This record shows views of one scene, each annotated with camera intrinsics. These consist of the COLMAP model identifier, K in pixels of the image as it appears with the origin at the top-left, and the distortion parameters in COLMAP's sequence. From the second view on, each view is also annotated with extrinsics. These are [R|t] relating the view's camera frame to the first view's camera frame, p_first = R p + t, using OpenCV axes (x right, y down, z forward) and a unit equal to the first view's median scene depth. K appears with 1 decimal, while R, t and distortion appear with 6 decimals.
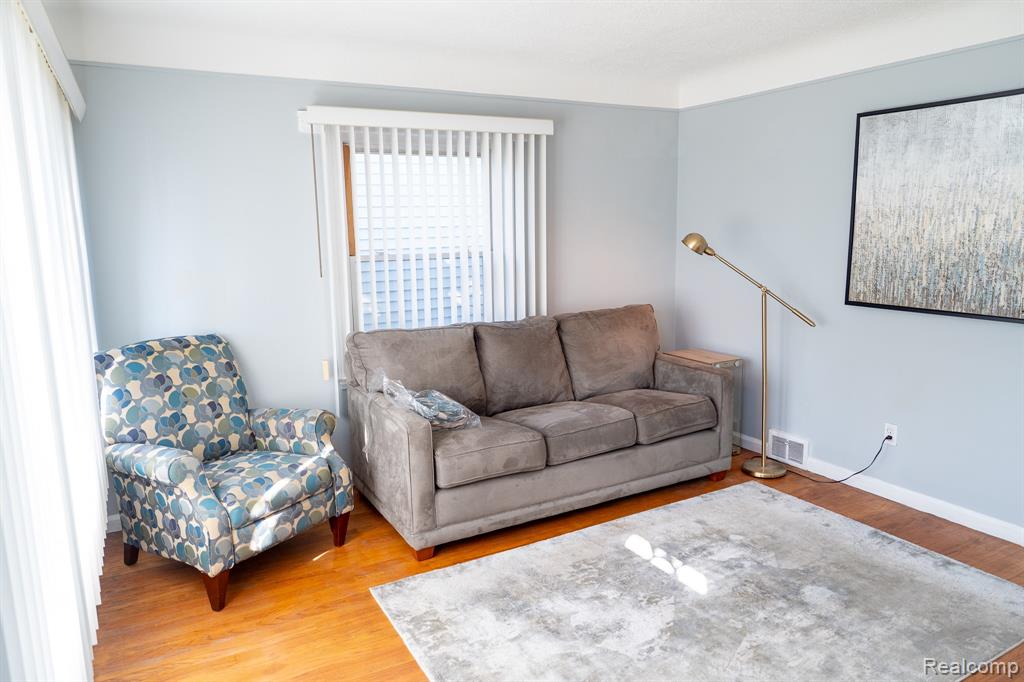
lens RADIAL K [[690.1, 0, 511.2], [0, 690.1, 347.8], [0, 0, 1]] dist [-0.005715, 0.002351]
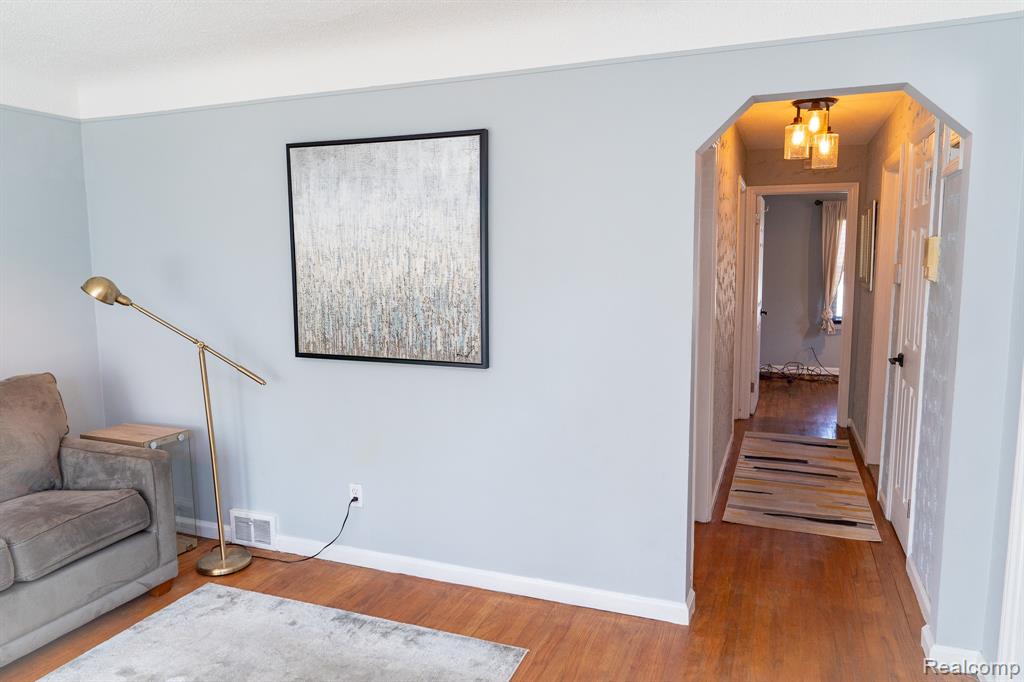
lens RADIAL K [[690.1, 0, 511.2], [0, 690.1, 347.8], [0, 0, 1]] dist [-0.005715, 0.002351]
pose [[0.767498, -0.062306, 0.638016, 0.138281], [0.103605, 0.994237, -0.027537, -0.022475], [-0.632624, 0.087236, 0.769531, 0.150151]]
